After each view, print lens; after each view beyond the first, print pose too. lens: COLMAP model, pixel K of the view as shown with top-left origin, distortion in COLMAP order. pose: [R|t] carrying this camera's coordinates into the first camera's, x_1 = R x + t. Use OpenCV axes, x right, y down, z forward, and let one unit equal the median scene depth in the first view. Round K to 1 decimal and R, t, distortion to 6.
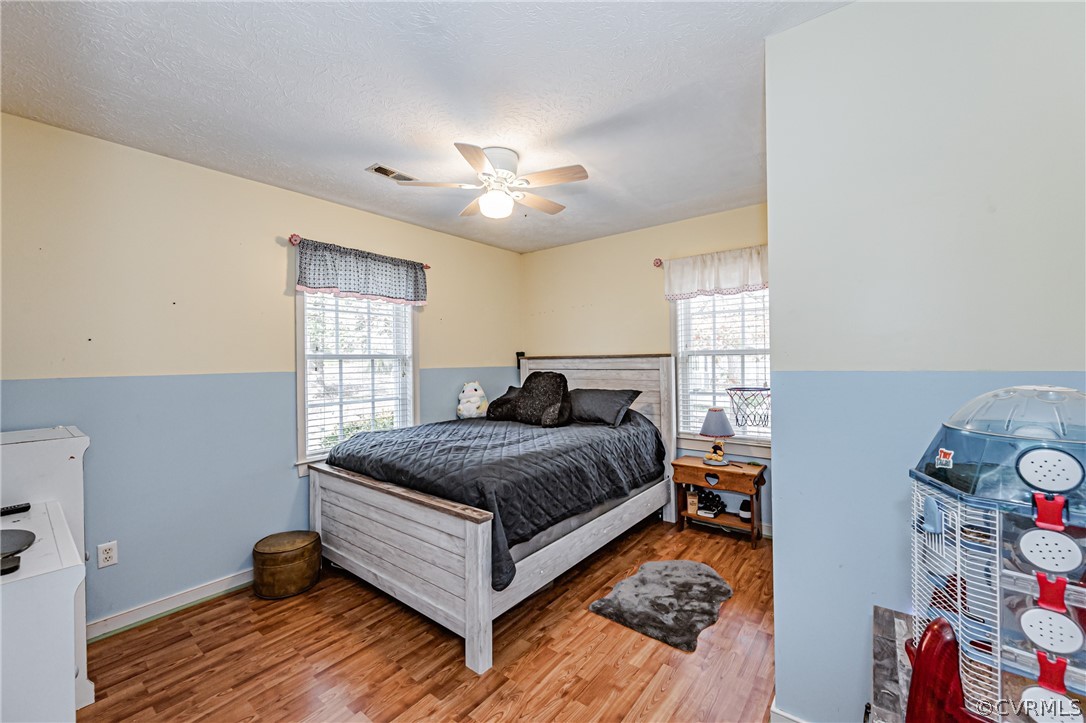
lens RADIAL K [[440.2, 0, 542.7], [0, 440.2, 355.3], [0, 0, 1]] dist [-0.000291, -0.000029]
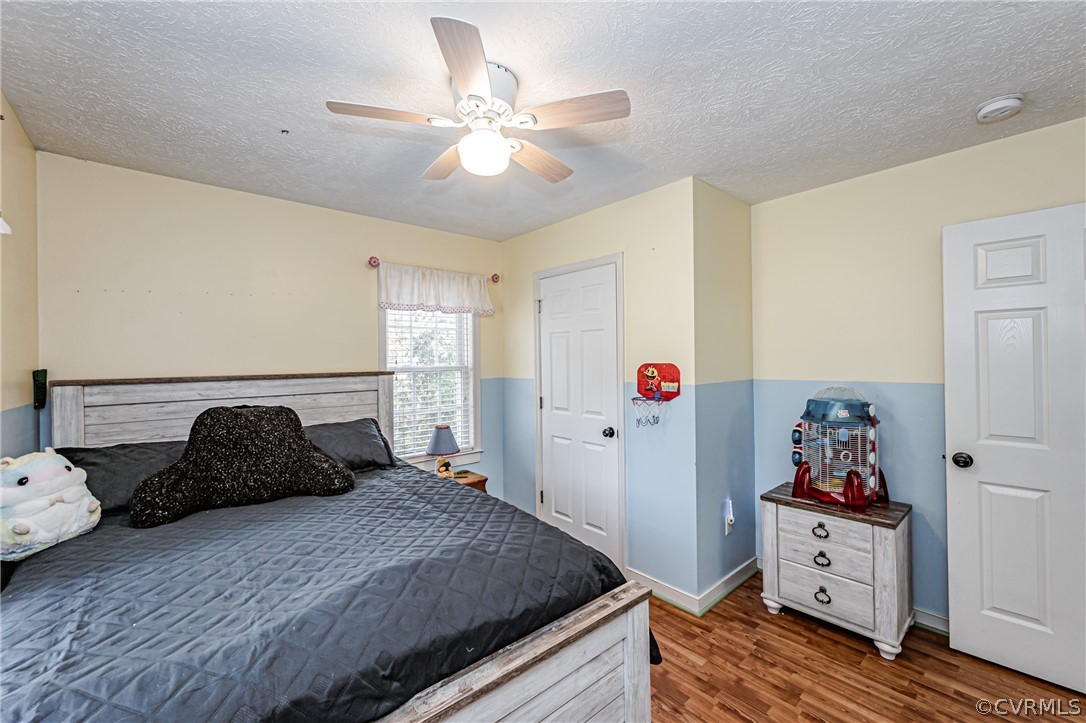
lens RADIAL K [[440.2, 0, 542.7], [0, 440.2, 355.3], [0, 0, 1]] dist [-0.000291, -0.000029]
pose [[0.188808, 0.021102, 0.981787, -0.525353], [0.001961, 0.999759, -0.021865, -0.015834], [-0.982012, 0.006054, 0.188721, 0.568454]]
